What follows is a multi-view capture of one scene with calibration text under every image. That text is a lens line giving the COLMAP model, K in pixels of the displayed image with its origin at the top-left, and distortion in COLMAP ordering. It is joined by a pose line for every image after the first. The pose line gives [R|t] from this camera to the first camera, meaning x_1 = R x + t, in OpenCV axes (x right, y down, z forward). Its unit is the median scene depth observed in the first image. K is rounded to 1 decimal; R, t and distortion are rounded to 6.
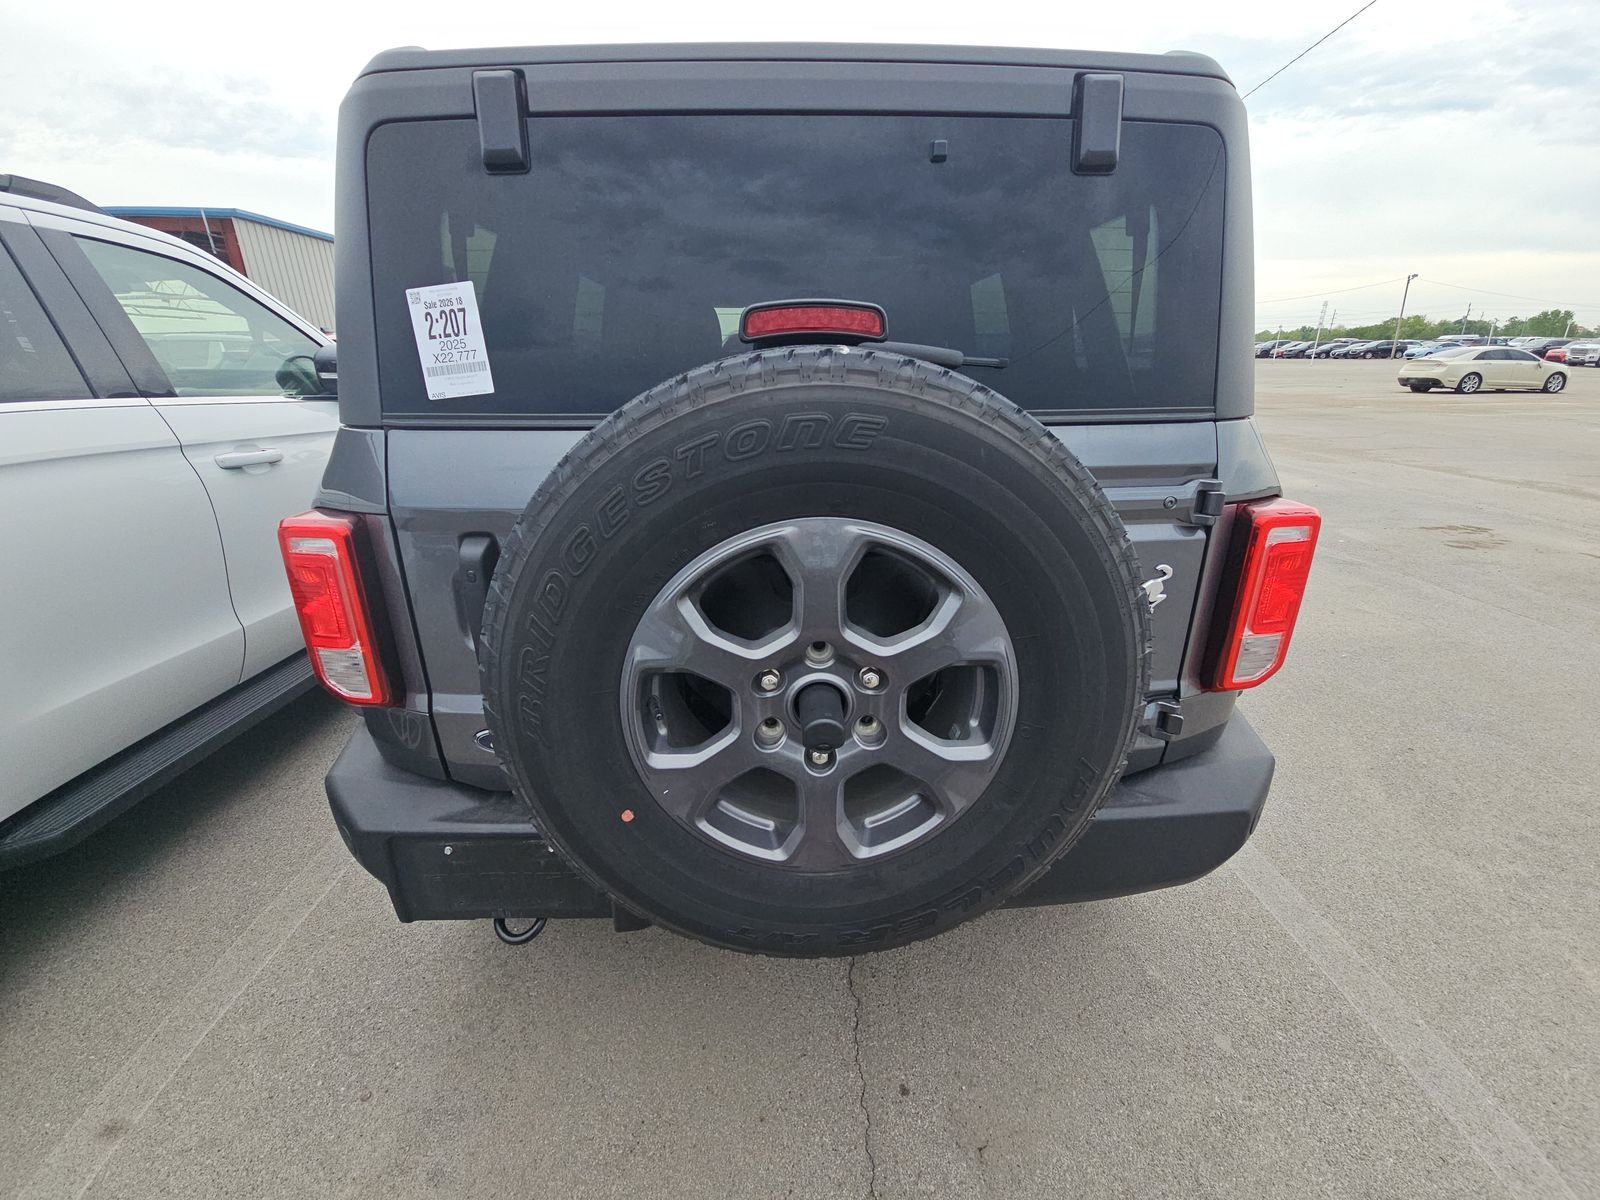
lens RADIAL K [[649.9, 0, 802.3], [0, 649.9, 600.6], [0, 0, 1]] dist [0.003598, -0.001411]
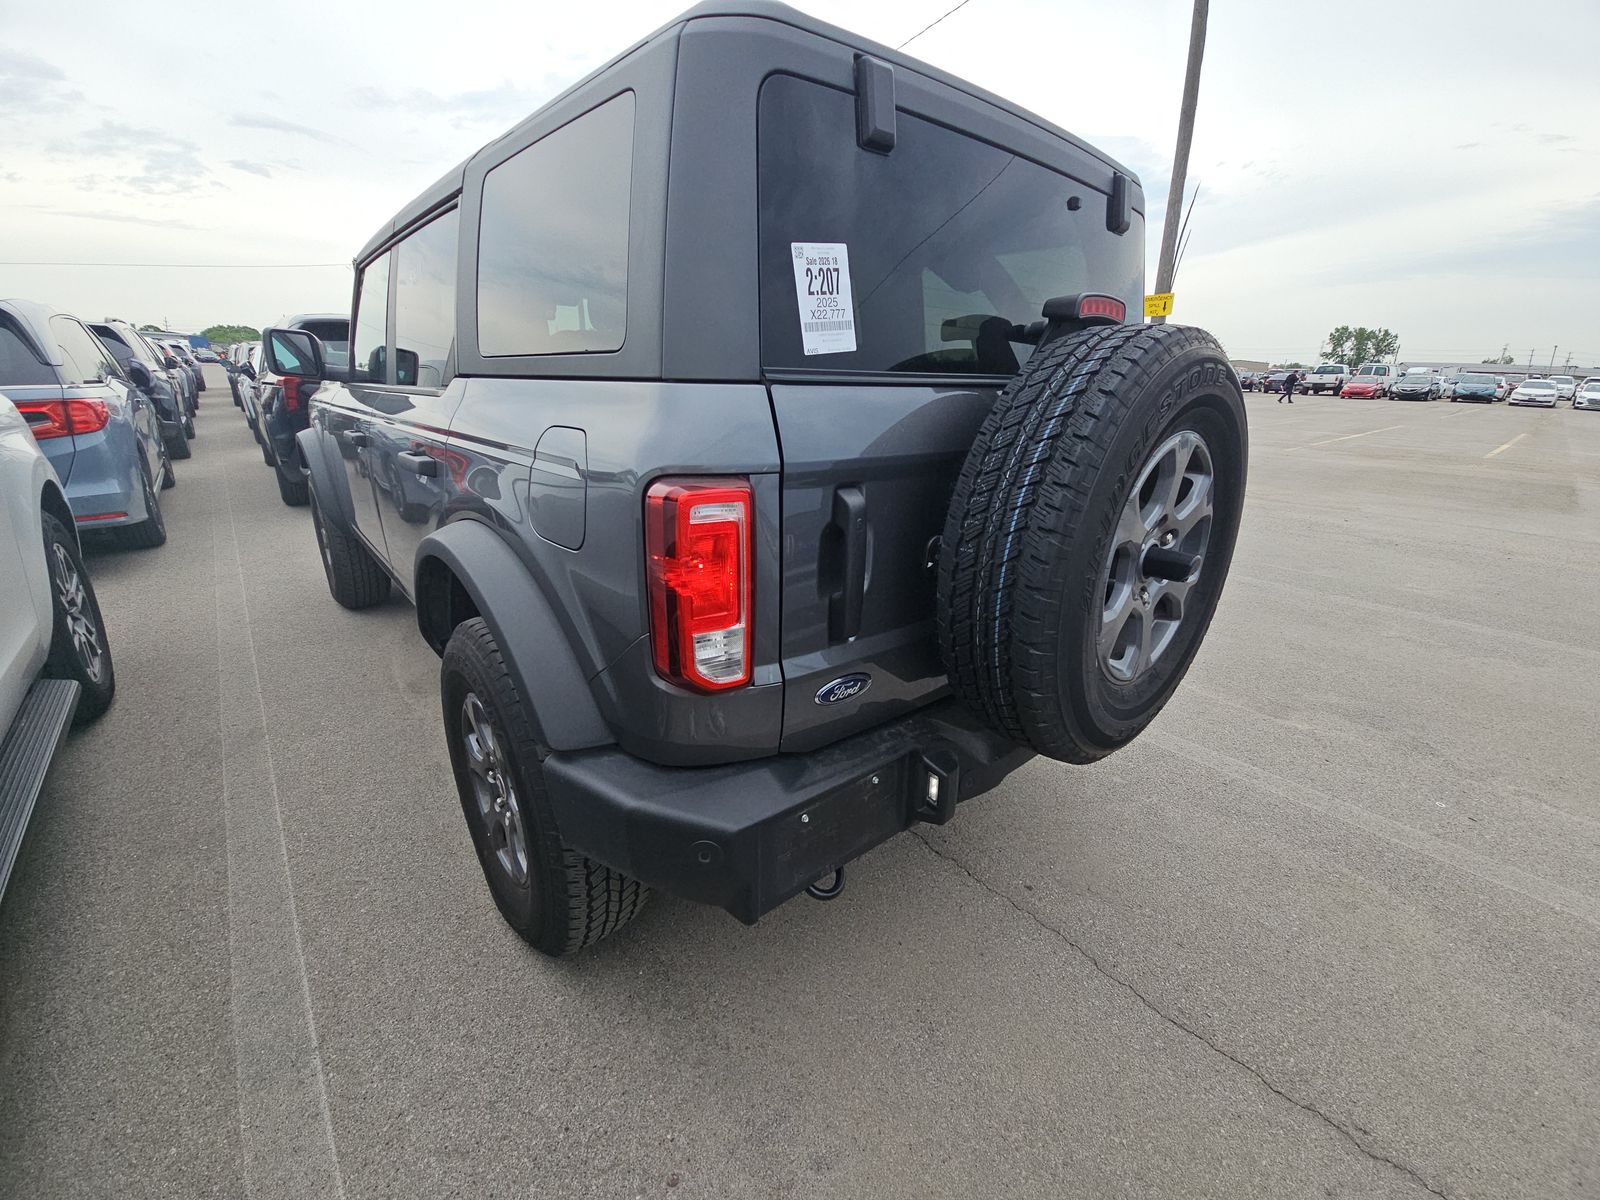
lens RADIAL K [[649.9, 0, 797.2], [0, 649.9, 601.3], [0, 0, 1]] dist [0.003598, -0.001411]
pose [[0.775729, -0.184415, 0.603520, -1.287782], [0.191538, 0.980038, 0.053275, 0.009249], [-0.601297, 0.074270, 0.795566, 0.239557]]
